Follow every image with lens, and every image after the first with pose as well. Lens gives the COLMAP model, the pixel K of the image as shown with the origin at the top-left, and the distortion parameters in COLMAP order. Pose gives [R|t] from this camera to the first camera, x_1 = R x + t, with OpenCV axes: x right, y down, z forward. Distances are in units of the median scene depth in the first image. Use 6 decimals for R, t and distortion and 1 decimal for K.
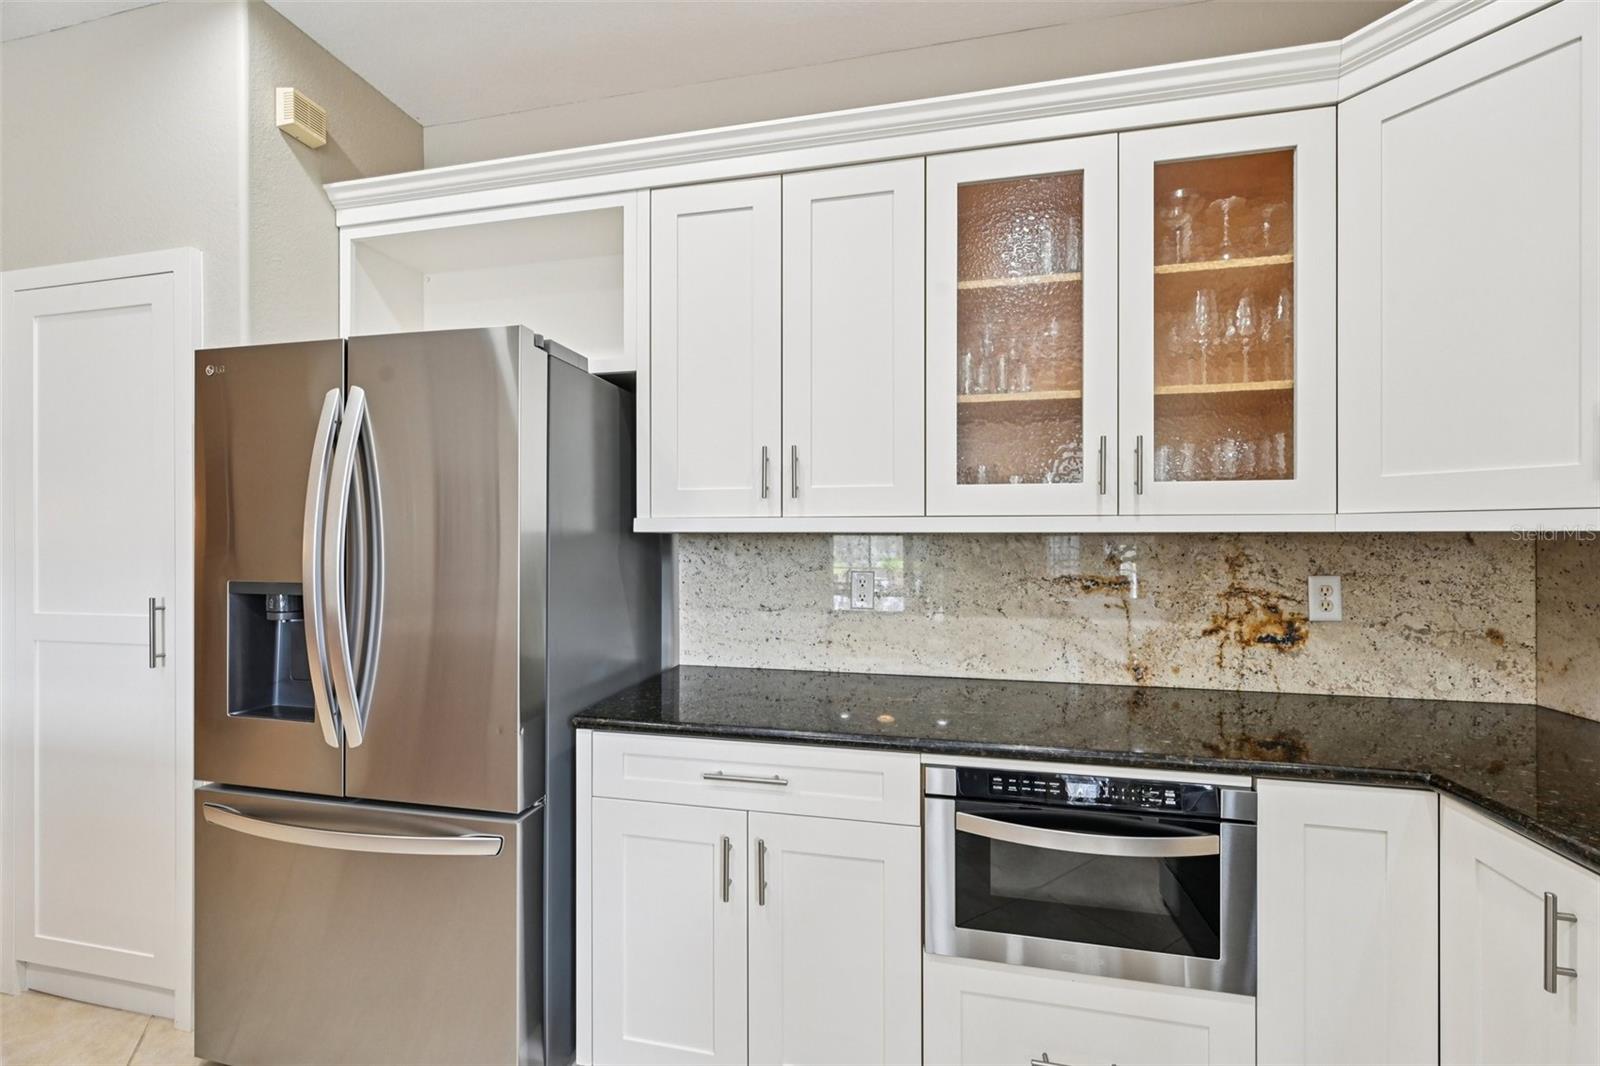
lens RADIAL K [[630.9, 0, 802.9], [0, 630.9, 536.7], [0, 0, 1]] dist [0.000542, 0.000268]
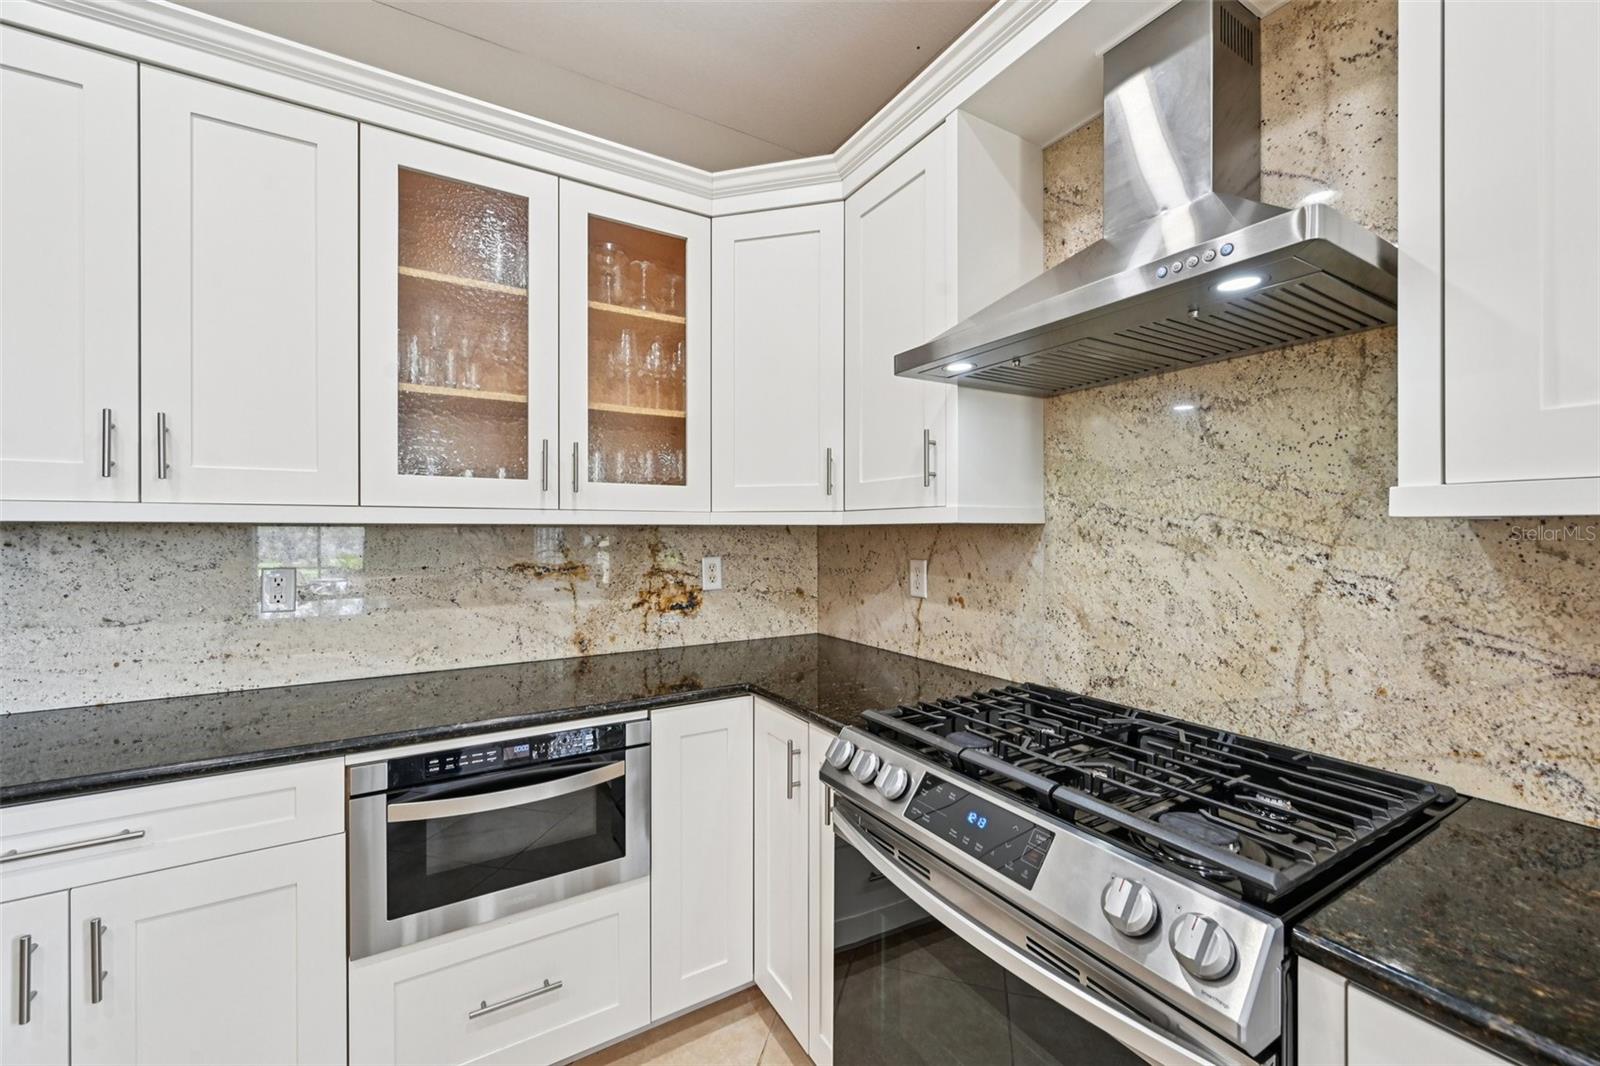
lens RADIAL K [[628.3, 0, 796.4], [0, 628.3, 530.9], [0, 0, 1]] dist [-0.000551, 0.000422]
pose [[0.731751, -0.001779, 0.681570, 0.032878], [0.000152, 0.999997, 0.002447, 0.002452], [-0.681572, -0.001687, 0.731749, -0.127880]]
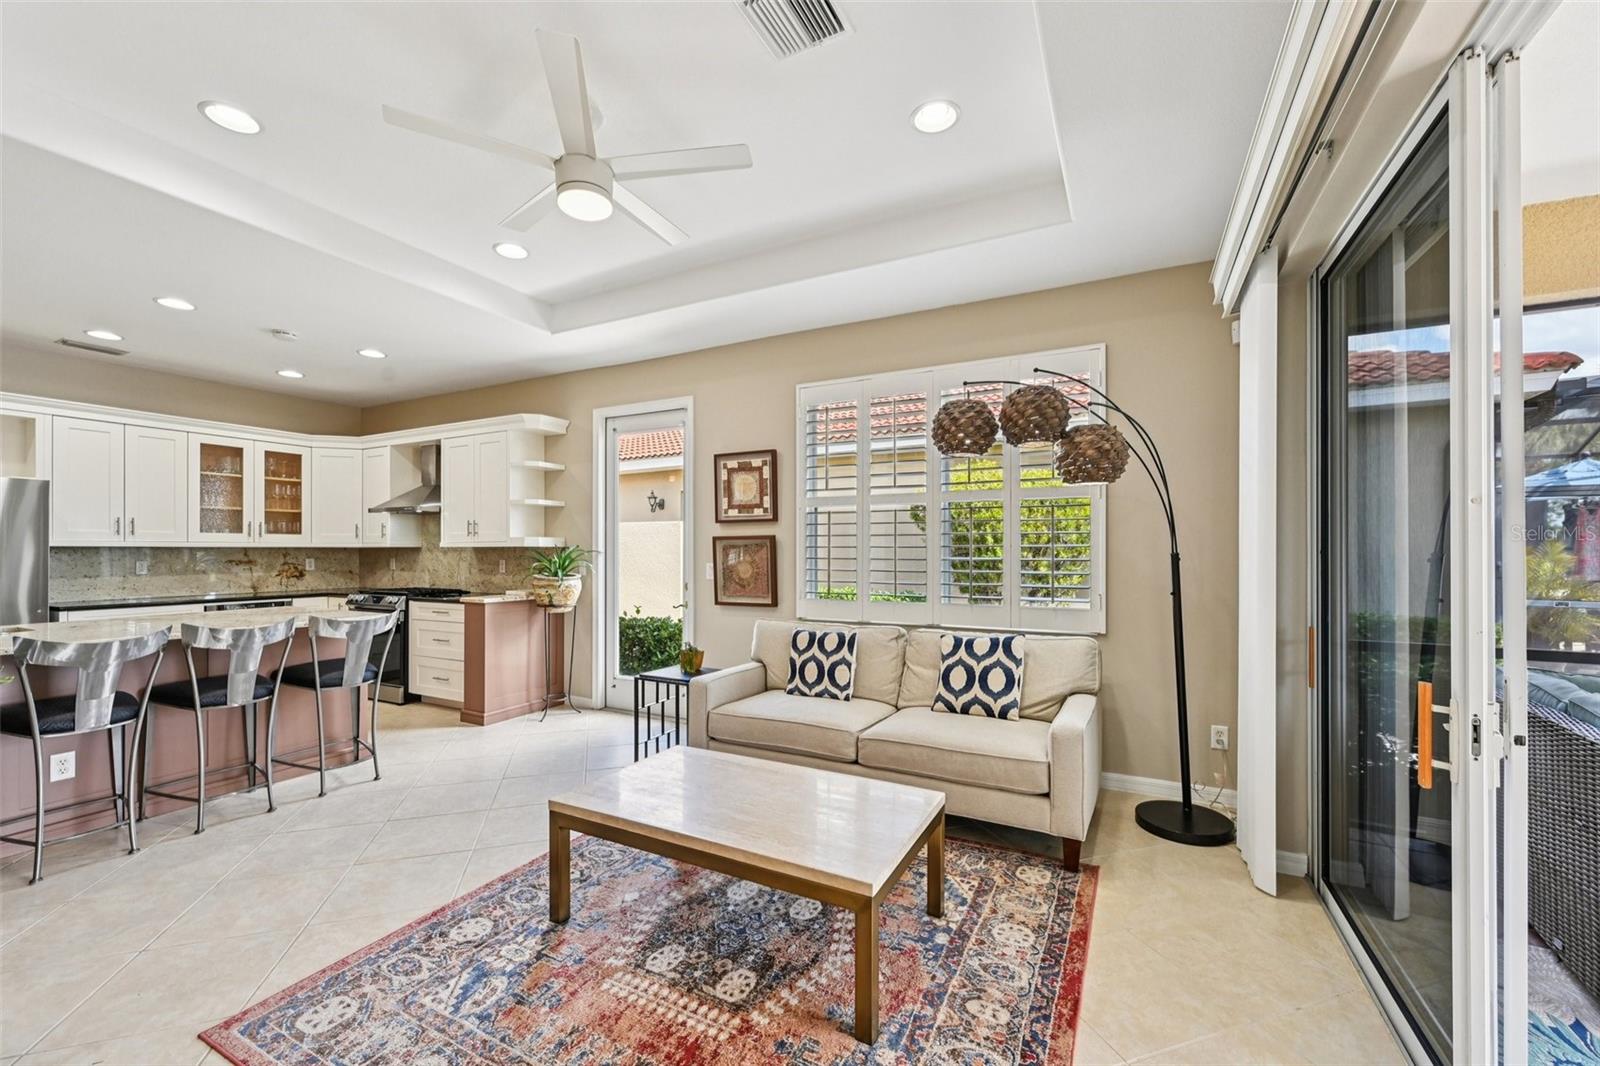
lens RADIAL K [[636.5, 0, 801.3], [0, 636.5, 544.9], [0, 0, 1]] dist [0.000920, 0.000055]
pose [[0.261607, 0.005820, 0.965157, -2.178631], [-0.000030, 0.999982, -0.006022, 0.003719], [-0.965174, 0.001546, 0.261603, -2.961945]]
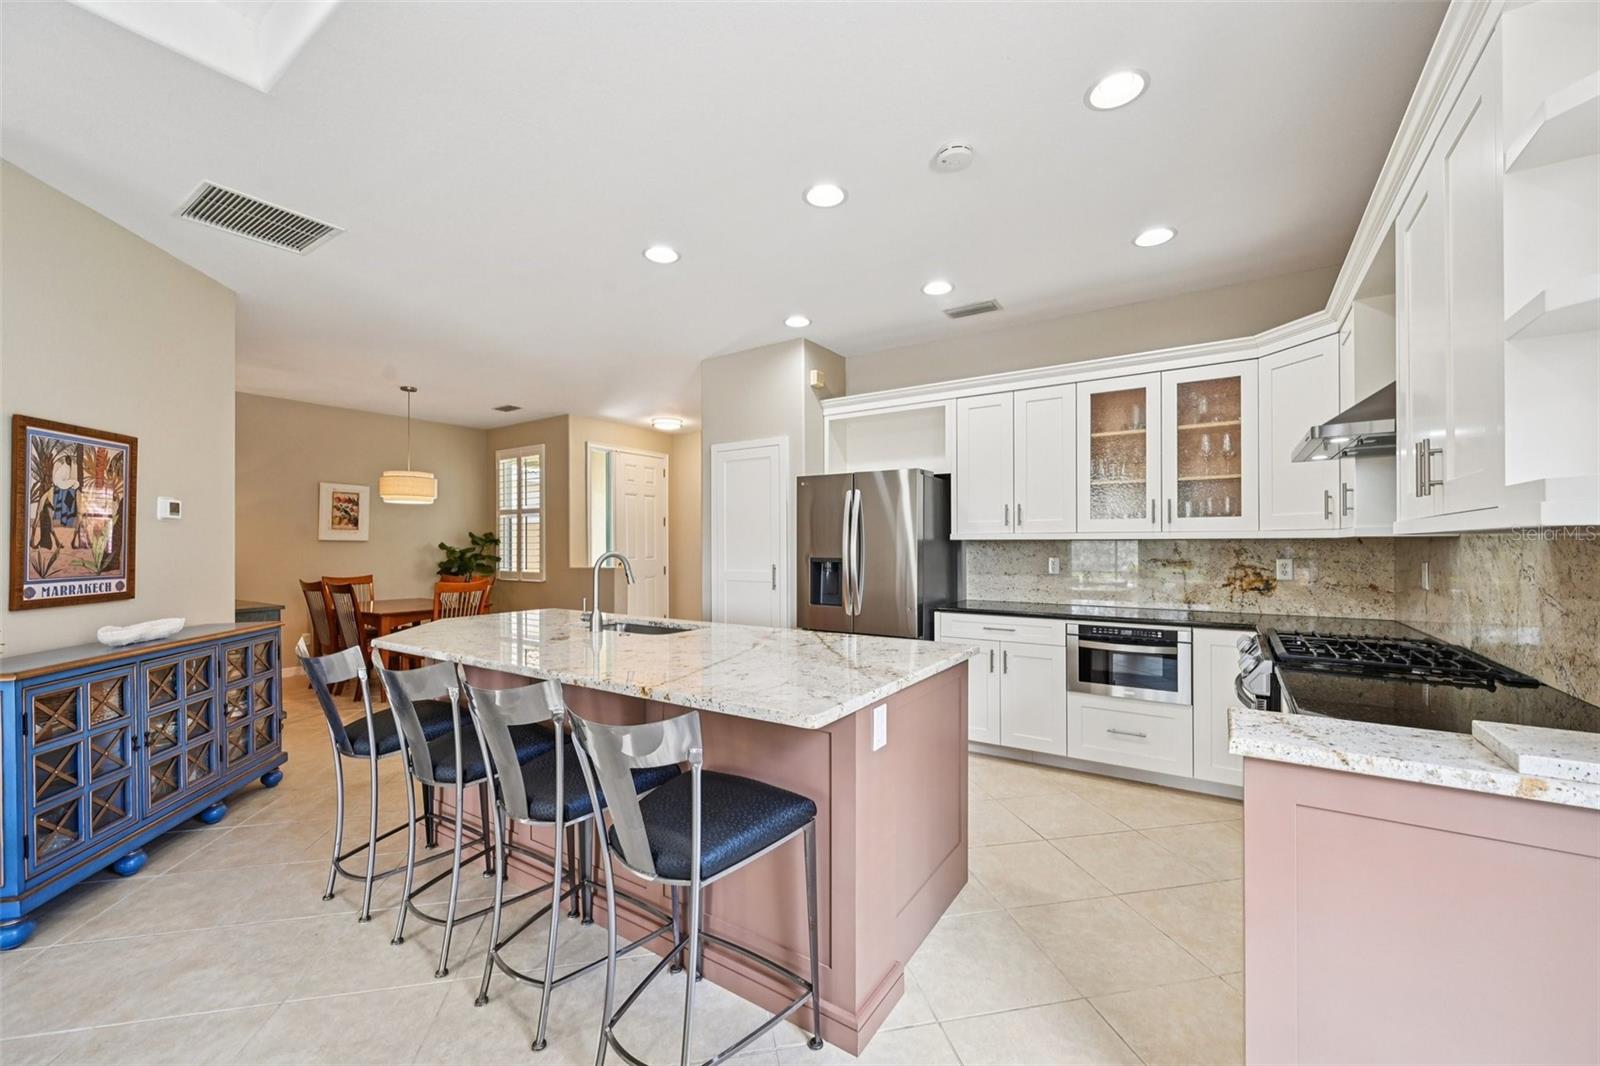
lens RADIAL K [[636.5, 0, 801.3], [0, 636.5, 544.9], [0, 0, 1]] dist [0.000920, 0.000055]
pose [[0.928399, -0.002190, -0.371580, 0.122230], [0.002751, 0.999996, 0.000979, 0.009384], [0.371576, -0.001931, 0.928401, -1.646794]]
